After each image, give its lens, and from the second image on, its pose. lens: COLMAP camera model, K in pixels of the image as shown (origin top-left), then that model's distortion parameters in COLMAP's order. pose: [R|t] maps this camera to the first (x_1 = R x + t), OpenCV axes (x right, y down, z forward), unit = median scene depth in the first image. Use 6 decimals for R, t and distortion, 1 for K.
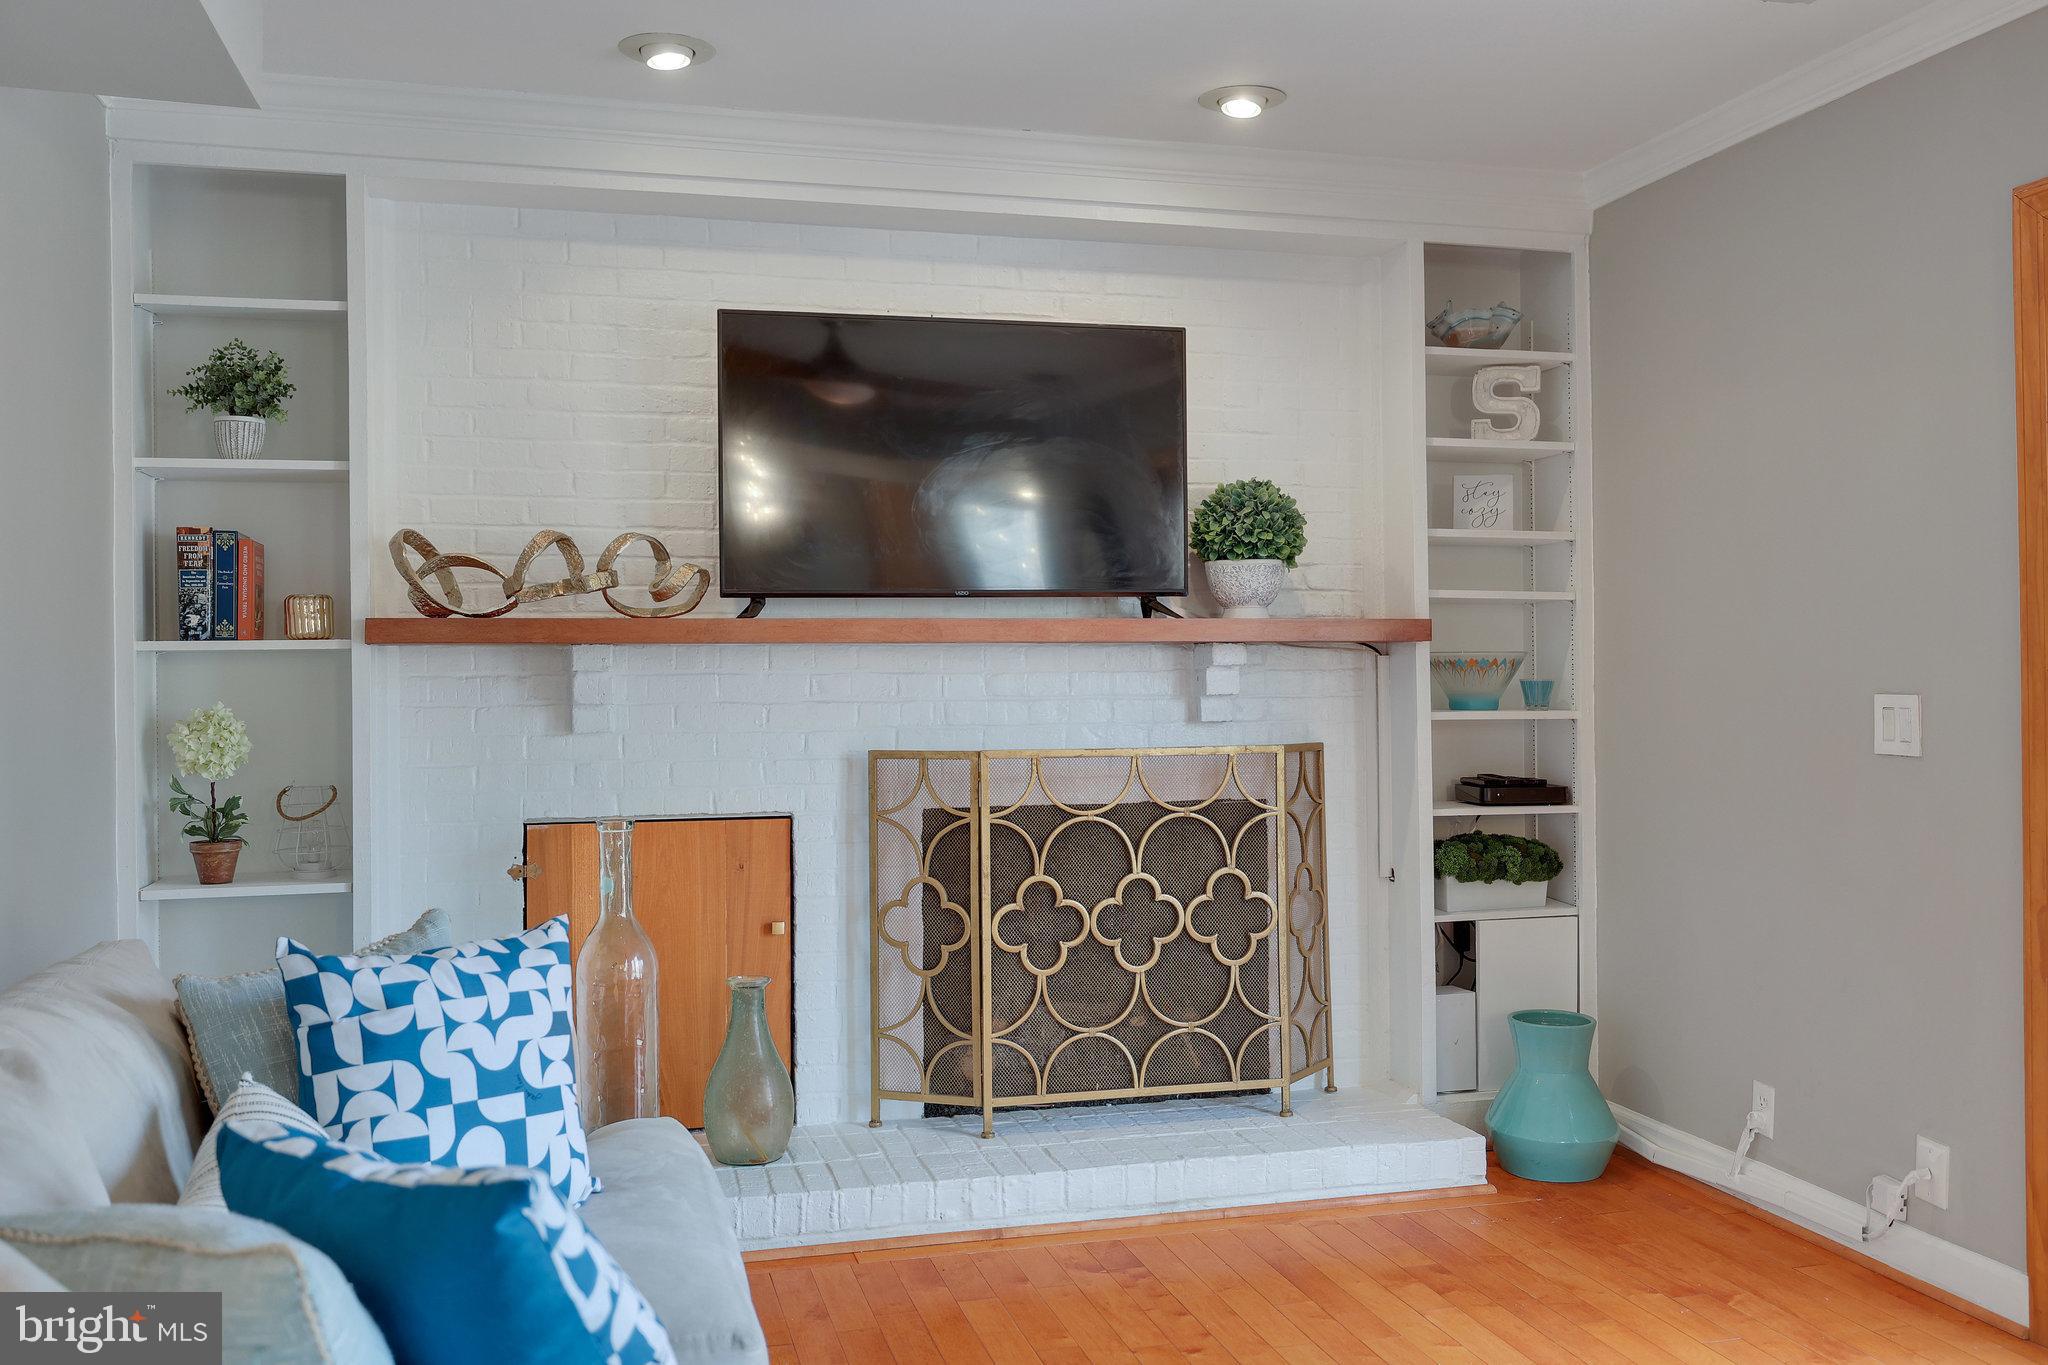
lens RADIAL K [[1741.4, 0, 1024.3], [0, 1741.4, 680.5], [0, 0, 1]] dist [-0.001515, -0.002189]
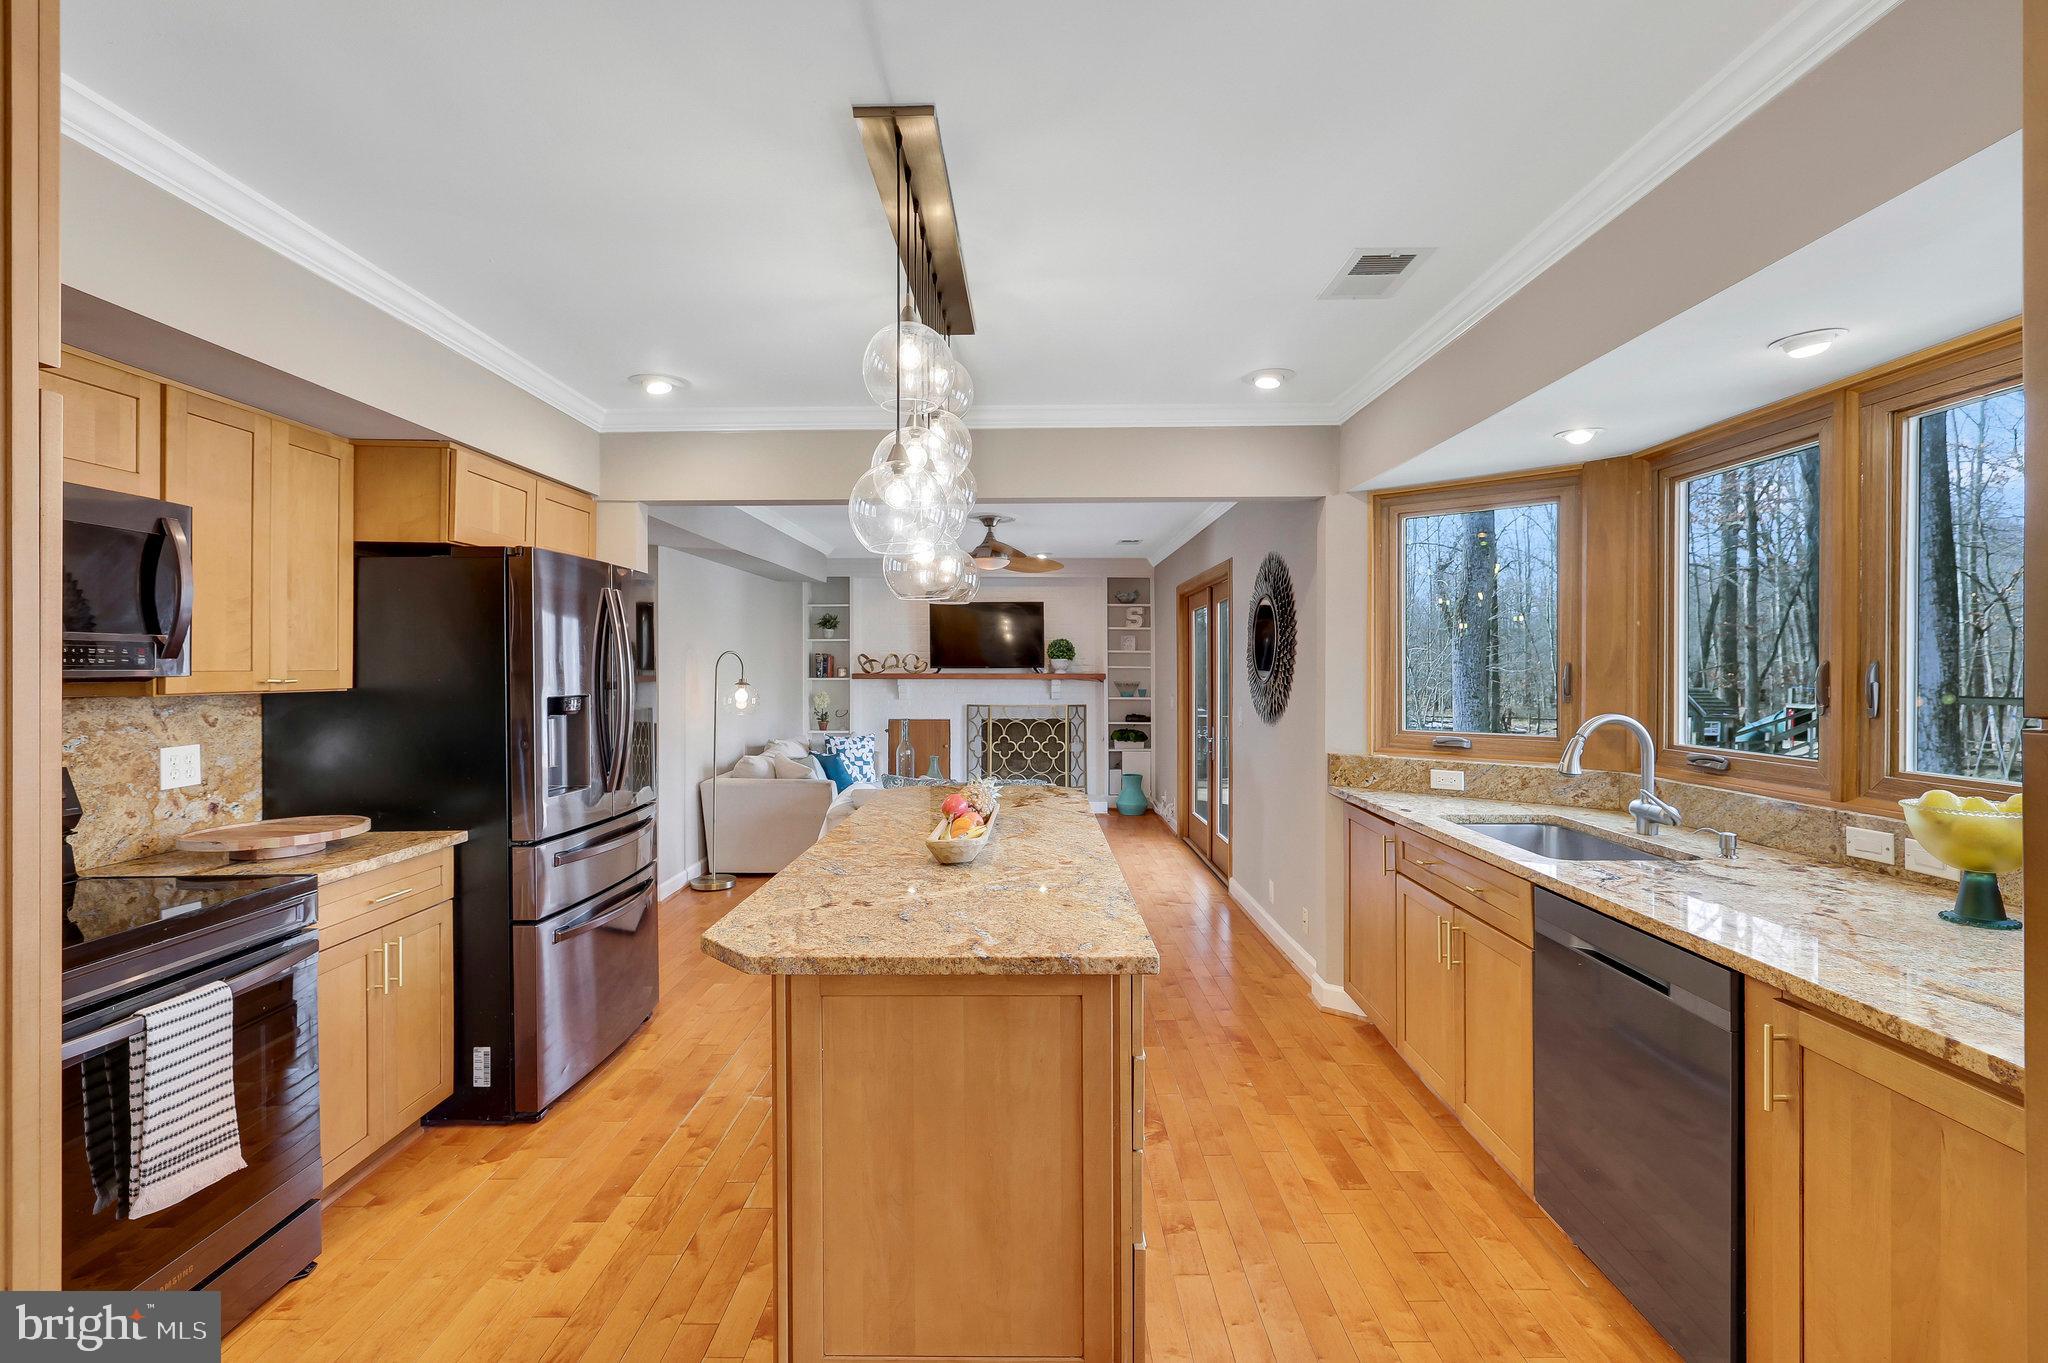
lens RADIAL K [[919.8, 0, 1017.3], [0, 919.8, 673.4], [0, 0, 1]] dist [0.000603, -0.000105]
pose [[0.963100, 0.009885, -0.268962, 0.628700], [-0.008681, 0.999946, 0.005665, -0.048229], [0.269003, -0.003121, 0.963134, -1.108305]]
